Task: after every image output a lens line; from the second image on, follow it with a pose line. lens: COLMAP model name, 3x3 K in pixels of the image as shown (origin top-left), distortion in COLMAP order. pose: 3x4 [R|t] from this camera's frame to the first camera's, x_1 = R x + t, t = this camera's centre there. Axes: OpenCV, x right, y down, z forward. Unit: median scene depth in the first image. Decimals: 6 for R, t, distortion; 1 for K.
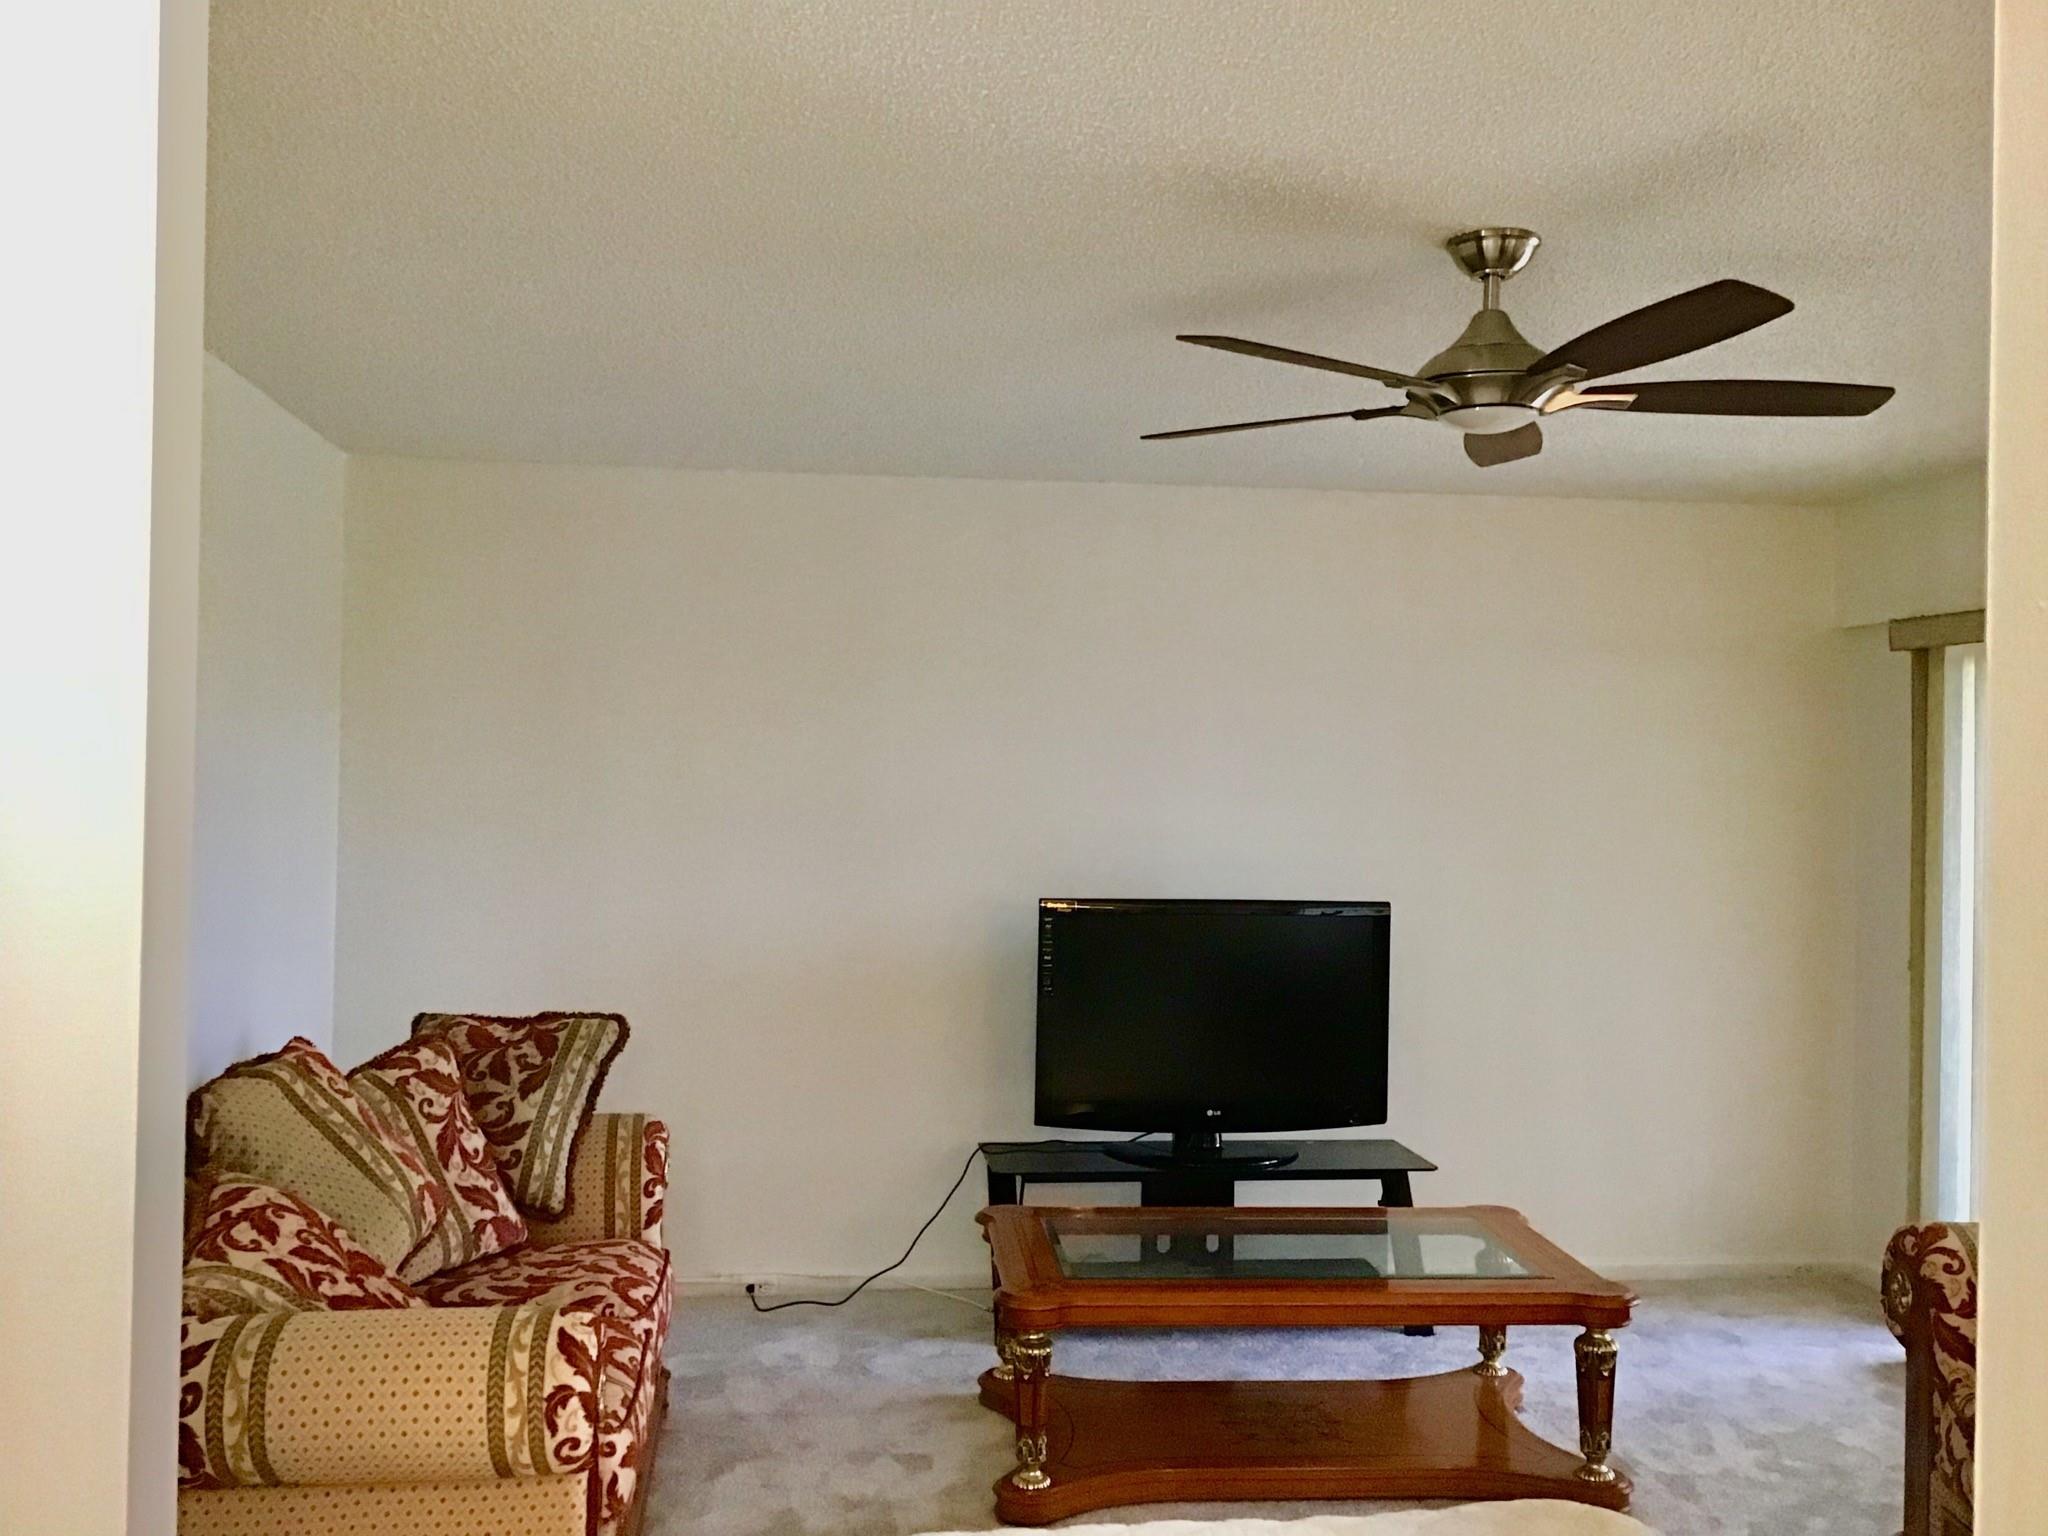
lens RADIAL K [[1832.9, 0, 1024.0], [0, 1832.9, 768.0], [0, 0, 1]] dist [0.113492, -0.203774]
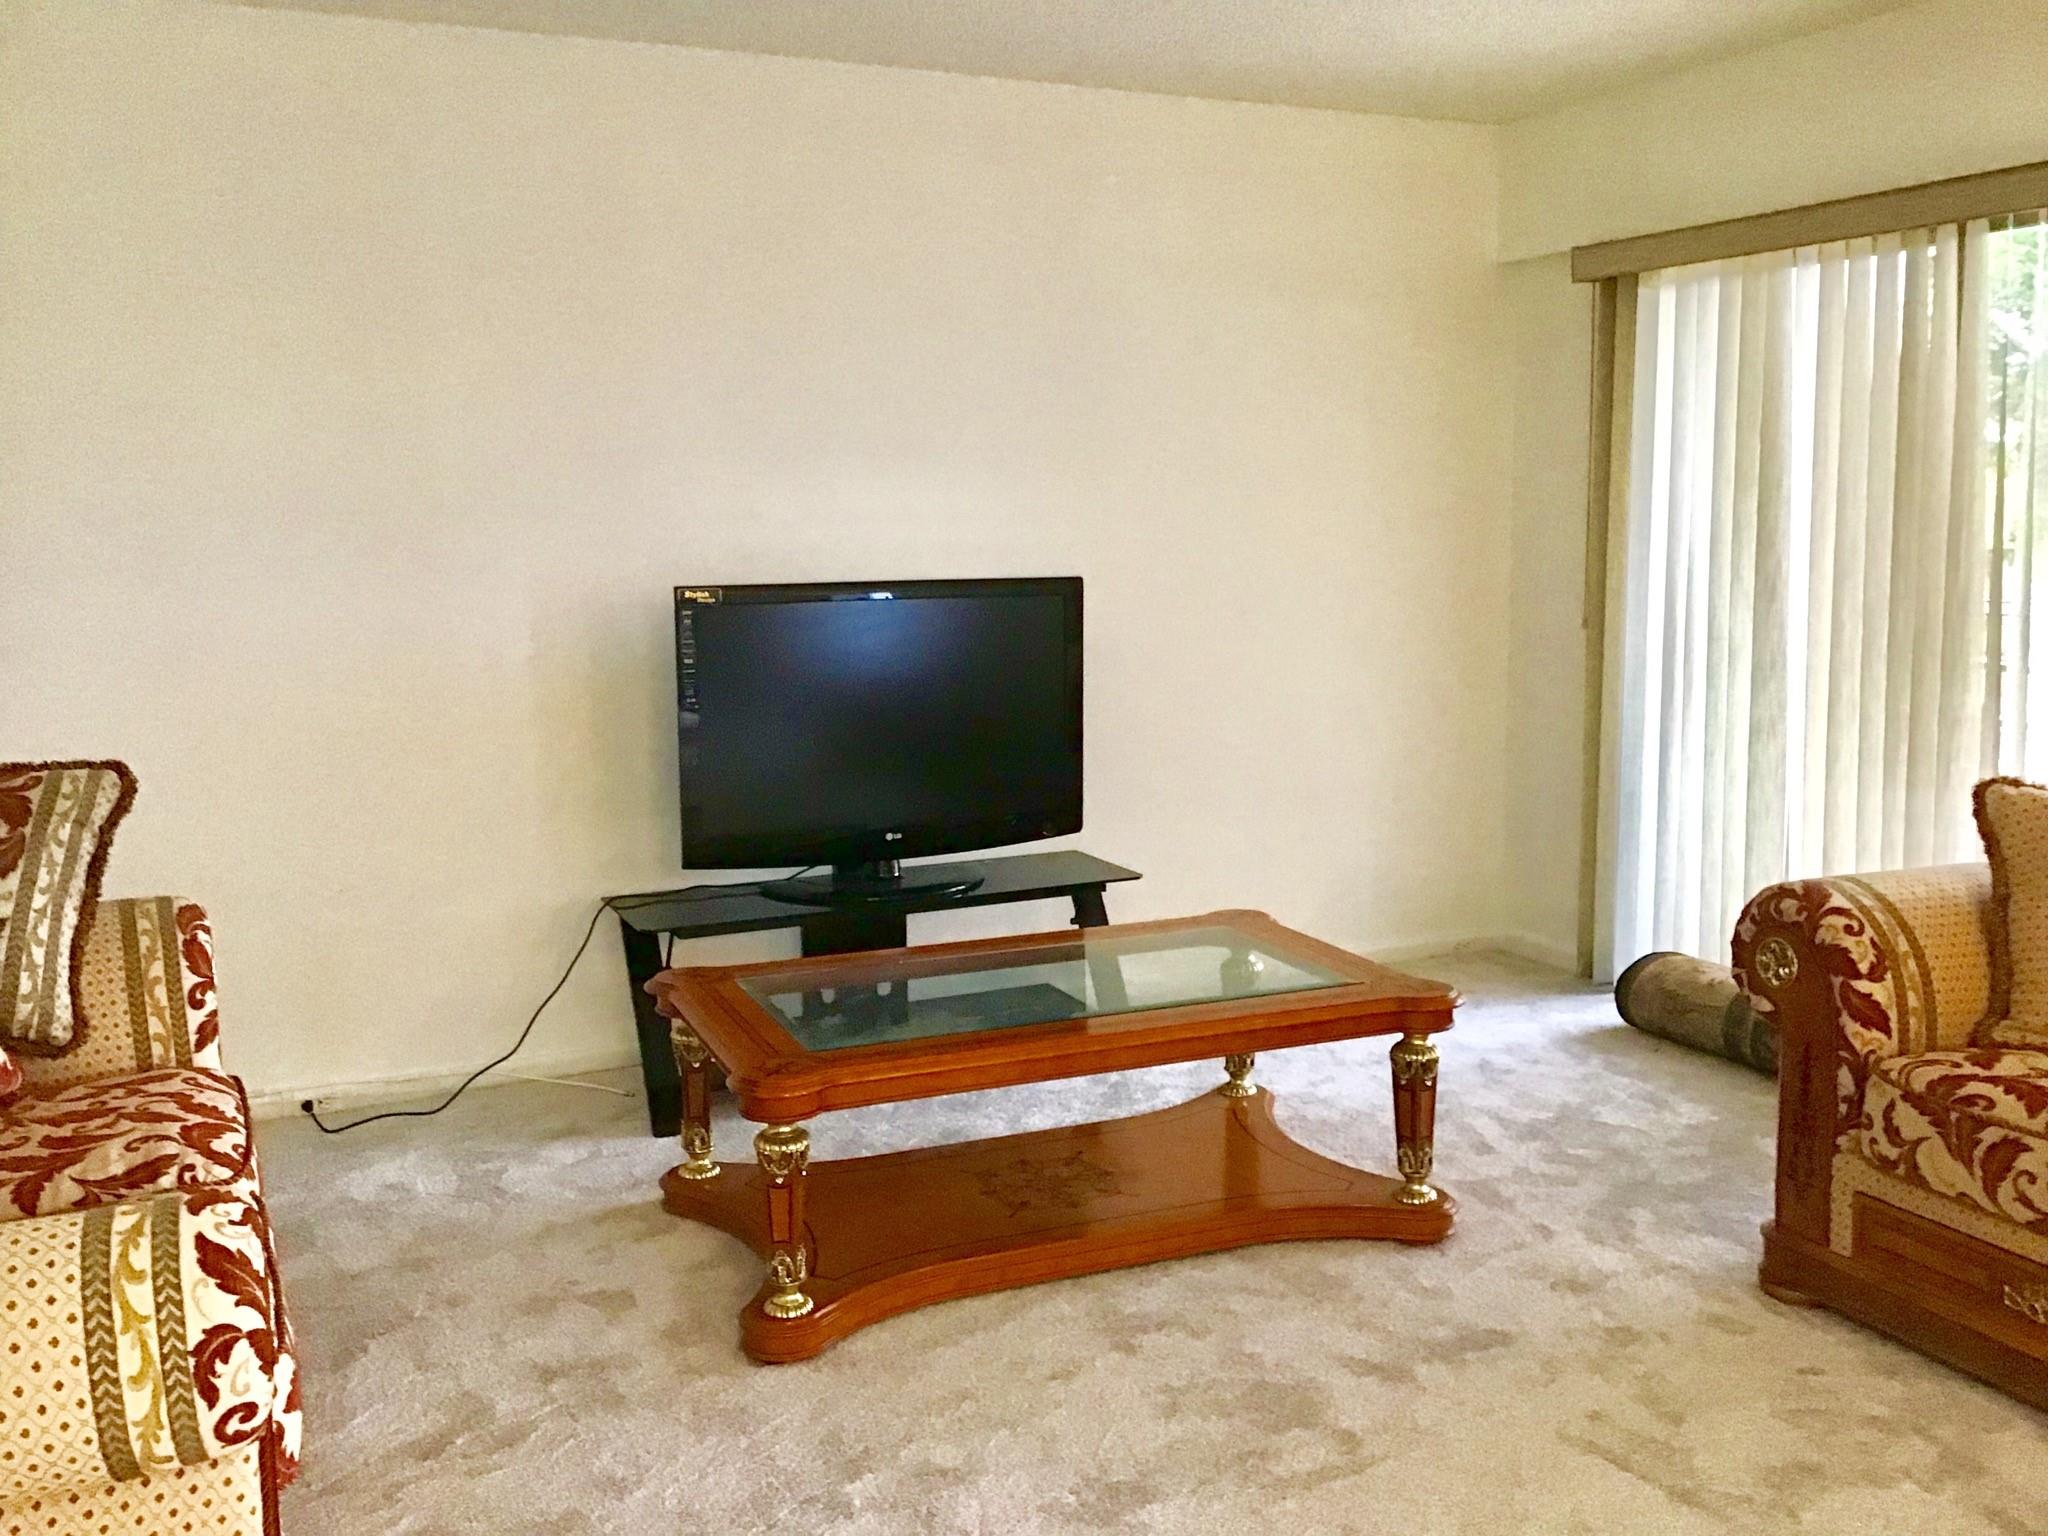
lens RADIAL K [[1841.0, 0, 1024.0], [0, 1841.0, 768.0], [0, 0, 1]] dist [0.101485, -0.146618]
pose [[0.952165, -0.067596, 0.298016, -0.115688], [0.025201, 0.989275, 0.143872, 0.047703], [-0.304545, -0.129480, 0.943657, 0.250677]]
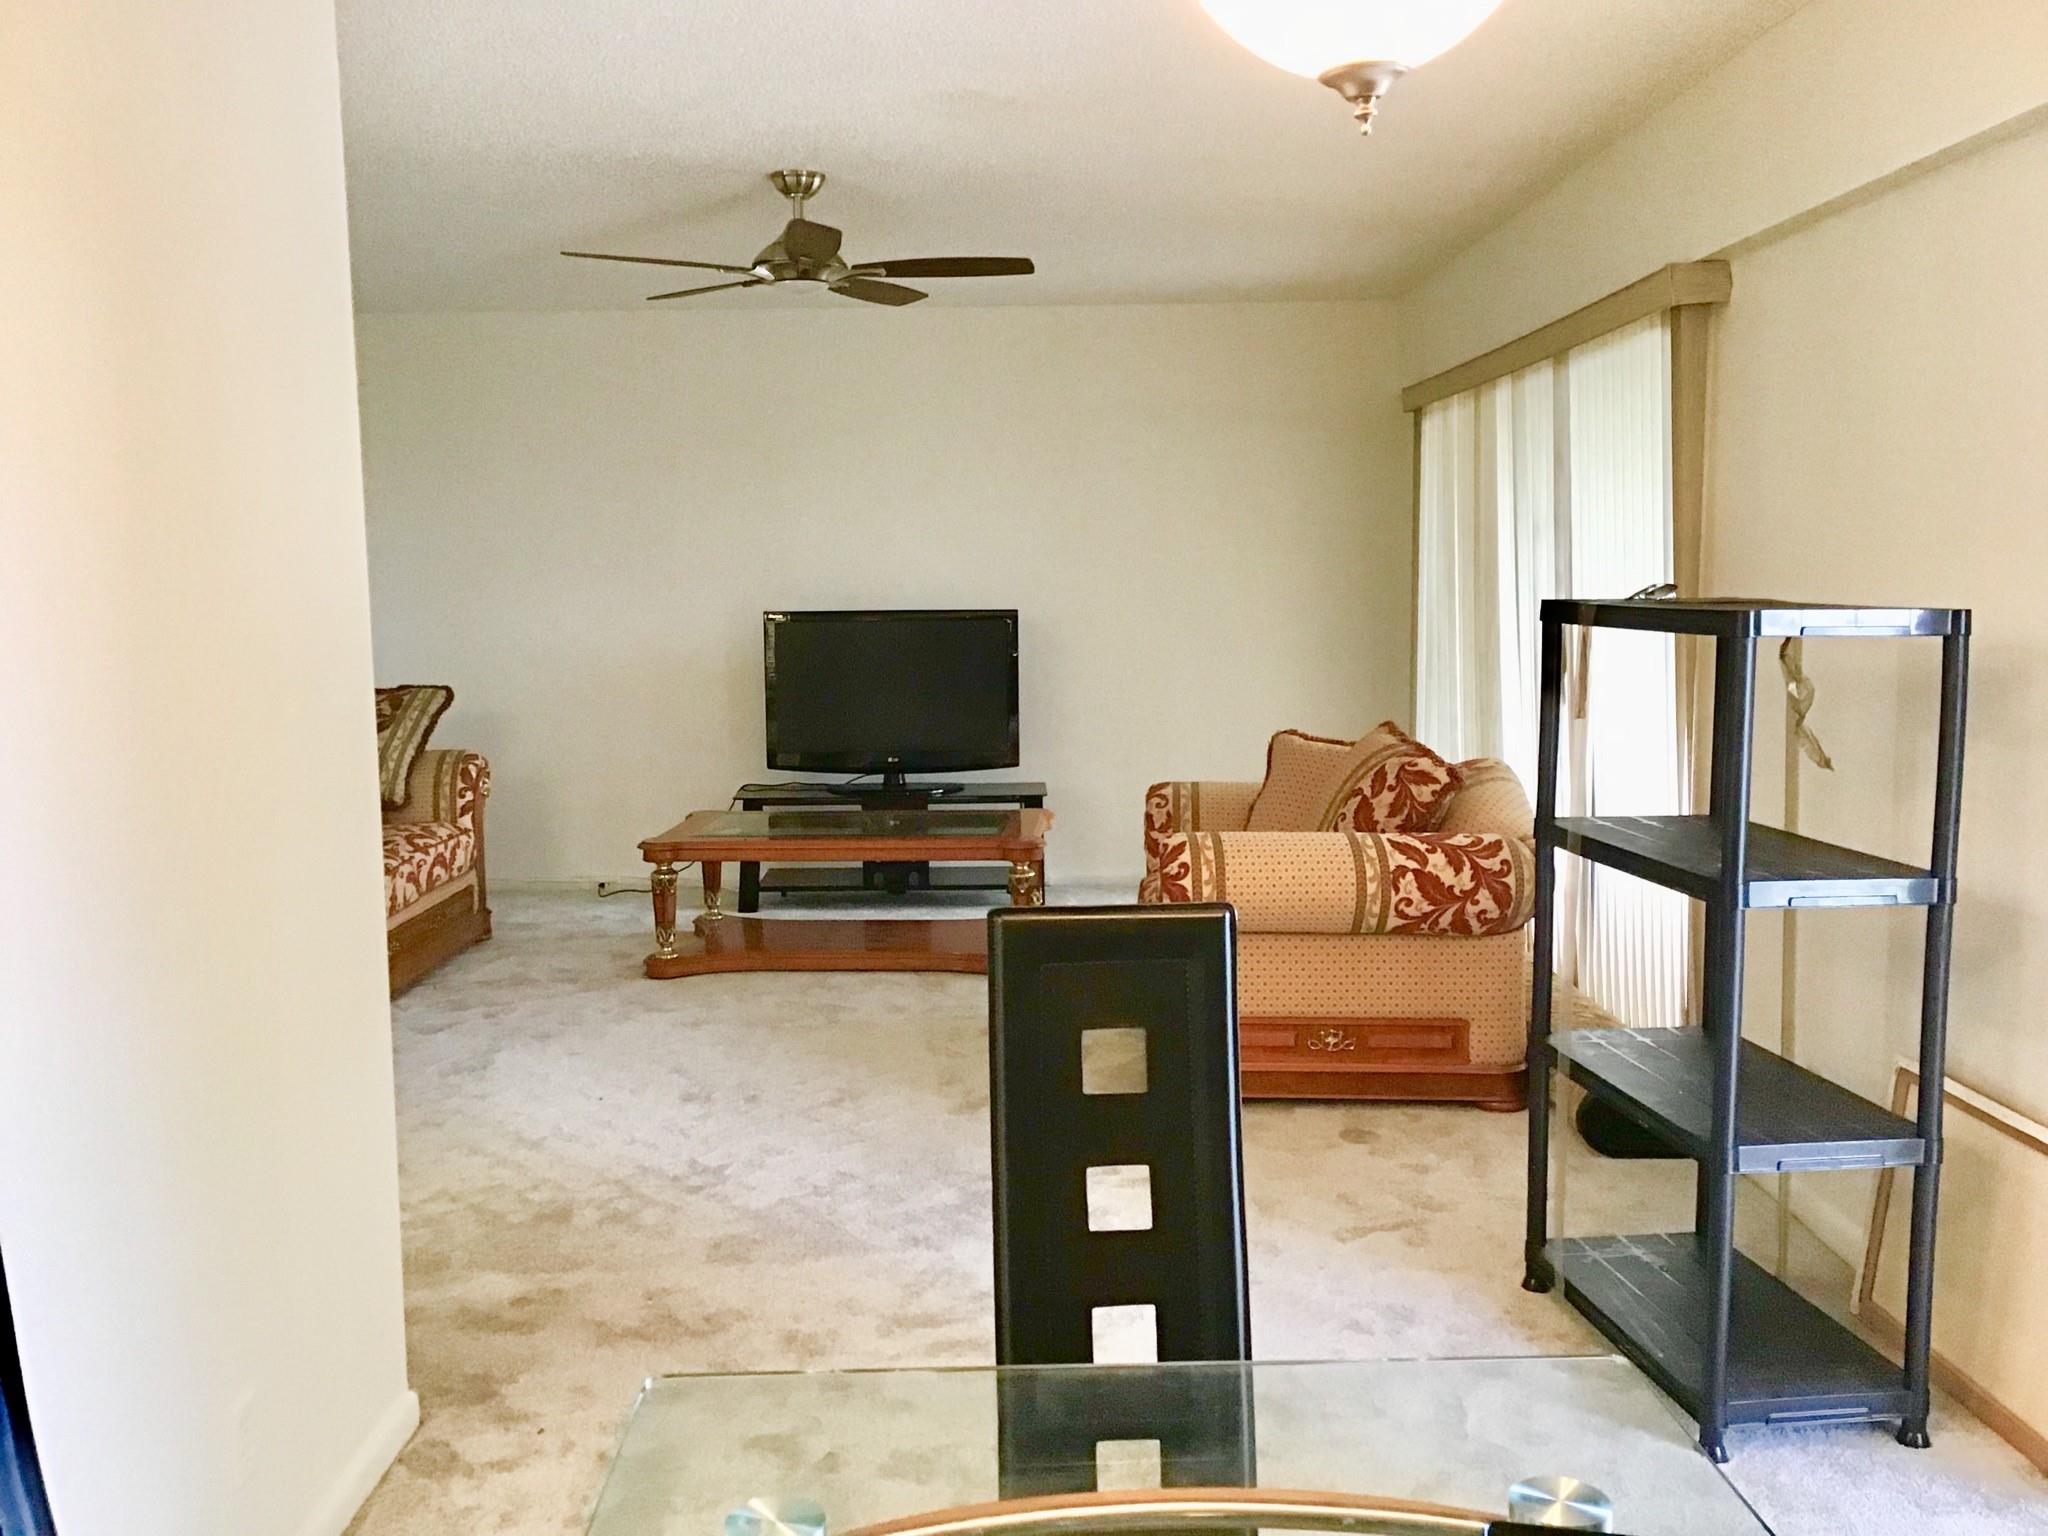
lens RADIAL K [[1832.9, 0, 1024.0], [0, 1832.9, 768.0], [0, 0, 1]] dist [0.113492, -0.203774]
pose [[0.989389, -0.012671, -0.144734, 0.535551], [0.029156, 0.993240, 0.112354, 0.046988], [0.142333, -0.115382, 0.983071, -0.510995]]
